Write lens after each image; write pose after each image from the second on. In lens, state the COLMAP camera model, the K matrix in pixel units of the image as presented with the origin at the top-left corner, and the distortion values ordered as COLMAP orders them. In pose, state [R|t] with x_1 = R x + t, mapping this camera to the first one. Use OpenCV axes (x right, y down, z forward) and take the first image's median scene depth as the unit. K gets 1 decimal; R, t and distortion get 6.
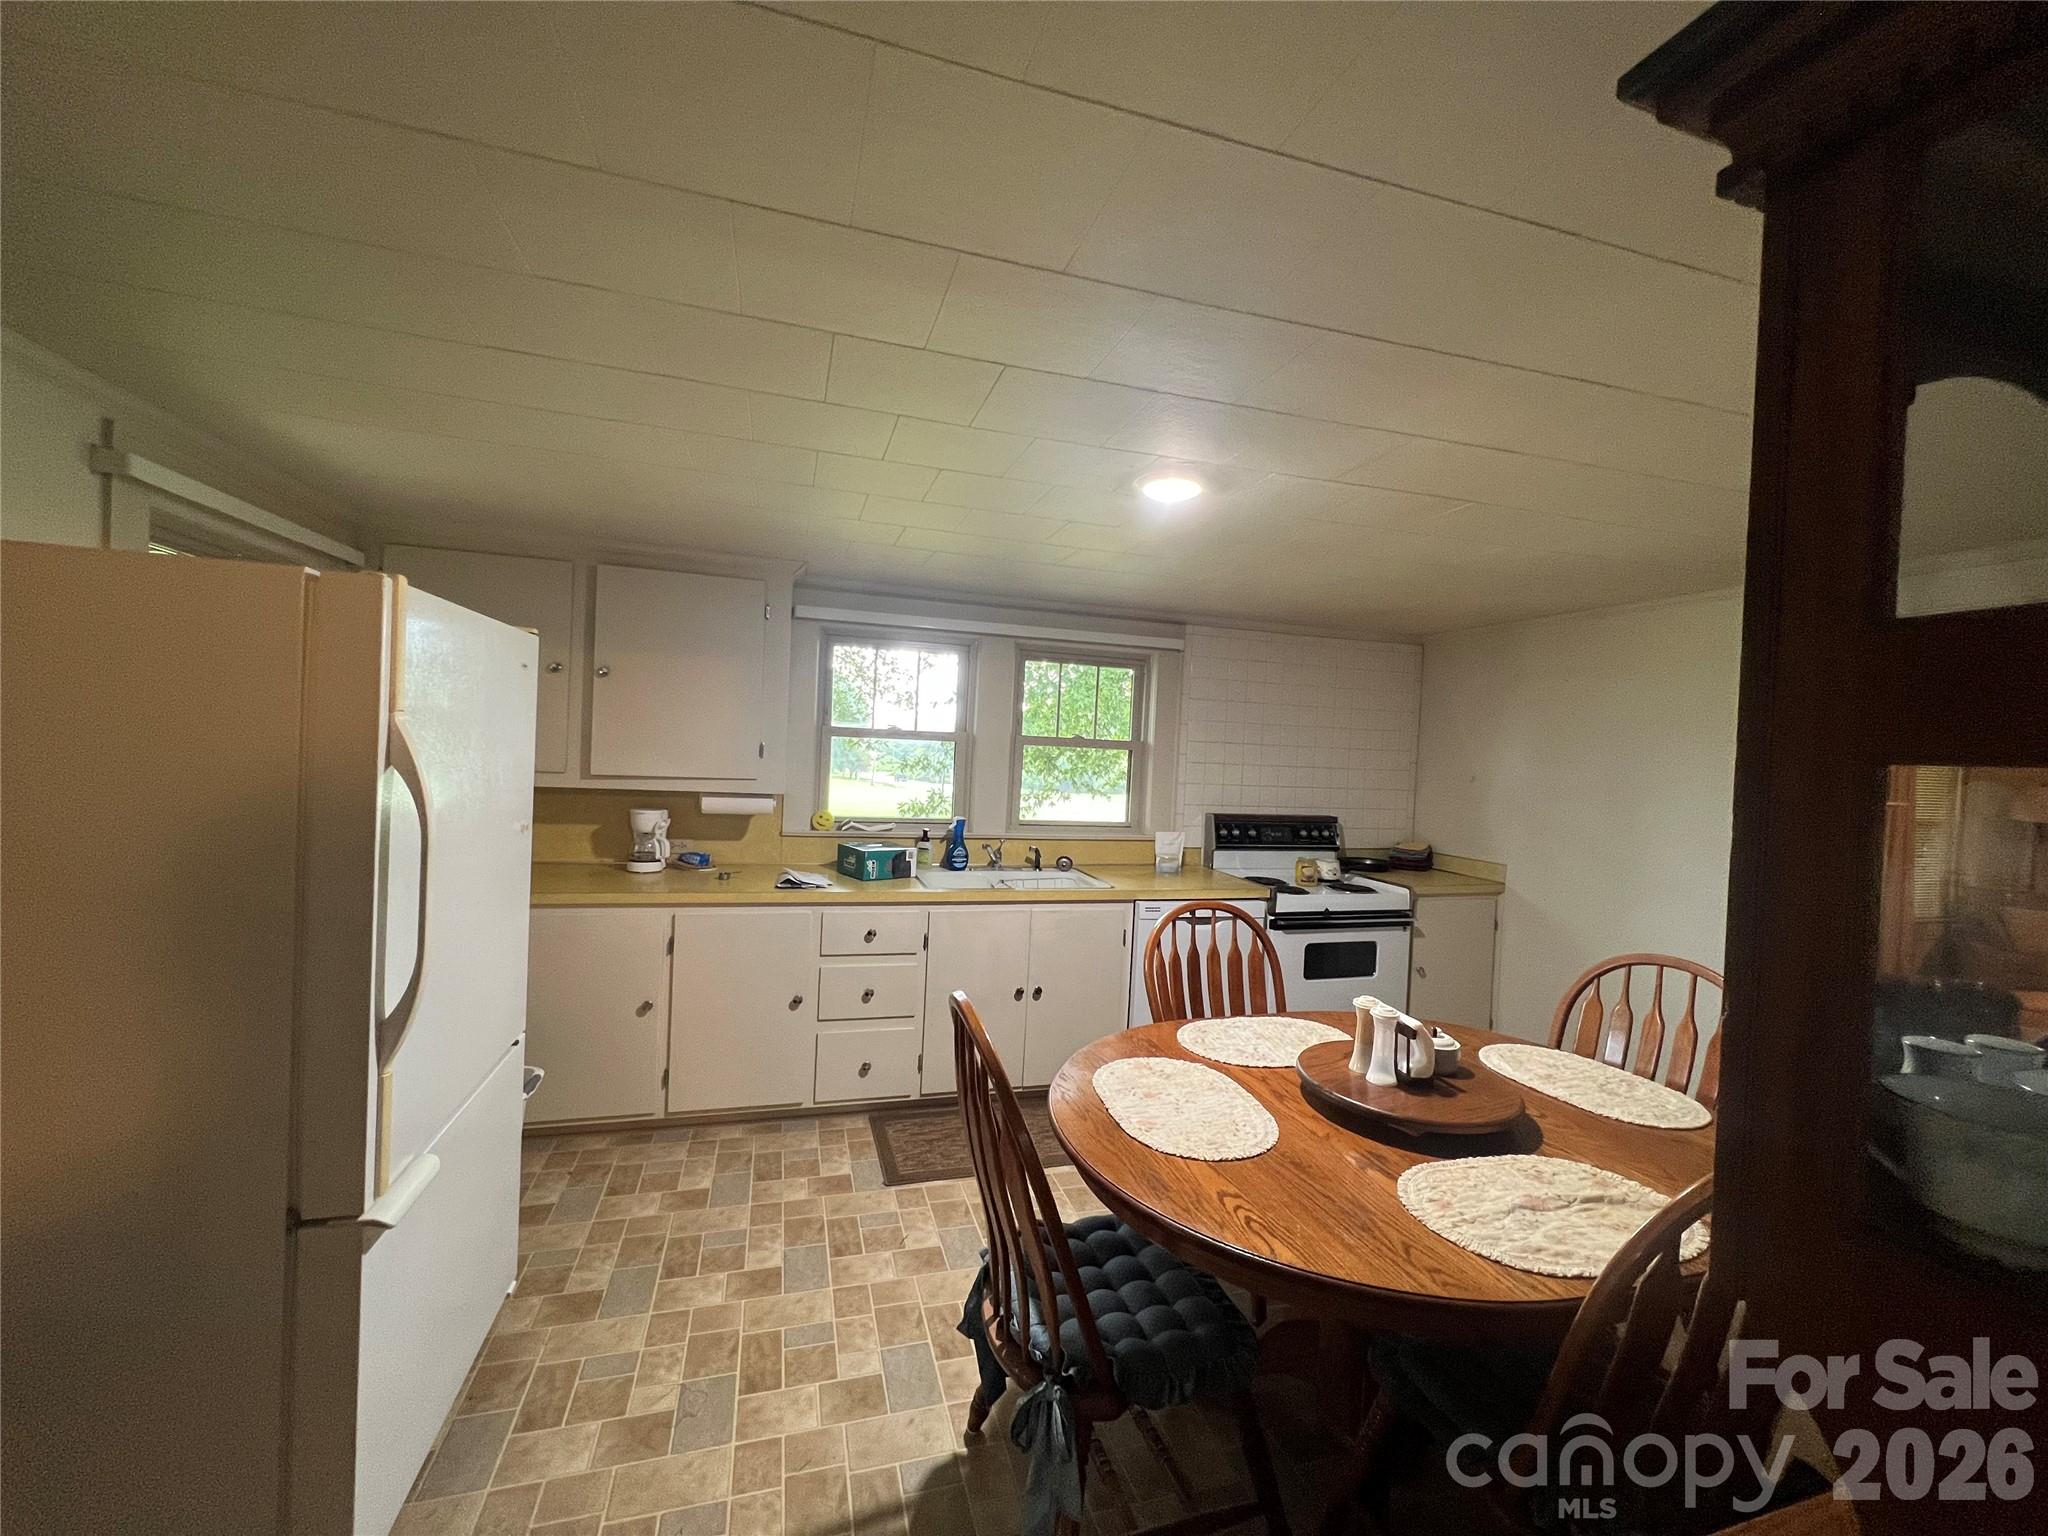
lens RADIAL K [[816.5, 0, 1008.5], [0, 816.5, 768.3], [0, 0, 1]] dist [-0.004504, 0.000192]
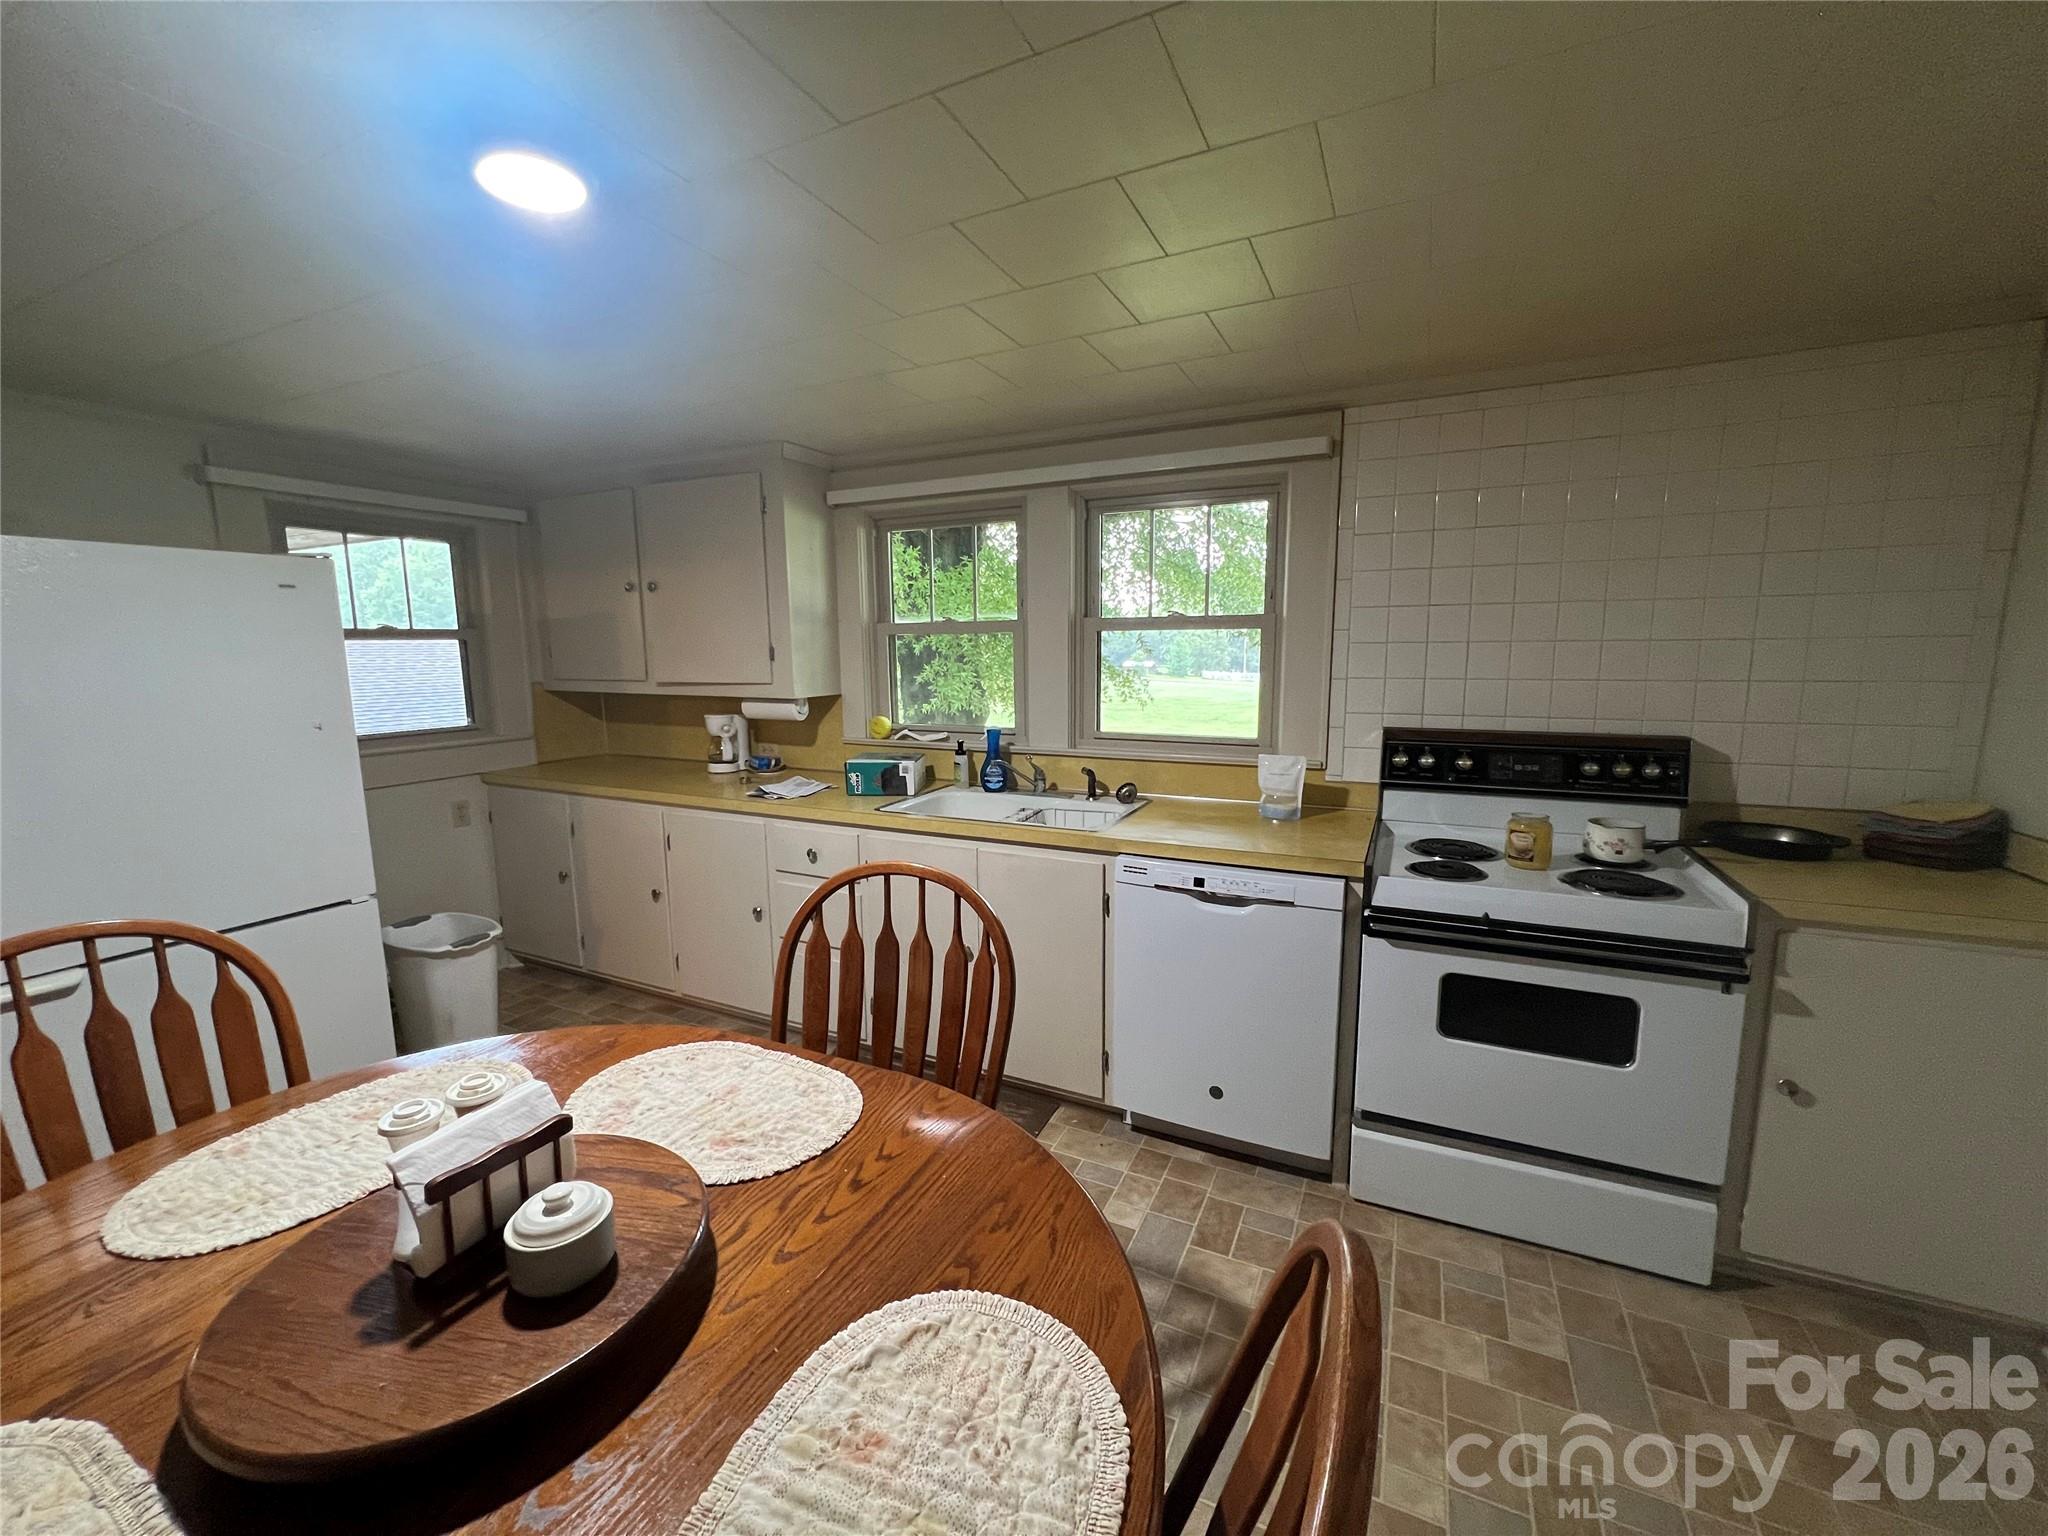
lens RADIAL K [[816.5, 0, 1021.6], [0, 816.5, 770.0], [0, 0, 1]] dist [-0.004504, 0.000192]
pose [[0.740287, 0.052585, -0.670232, 0.482663], [0.026153, 0.993929, 0.106867, 0.016880], [0.671783, -0.096641, 0.734417, 0.407618]]
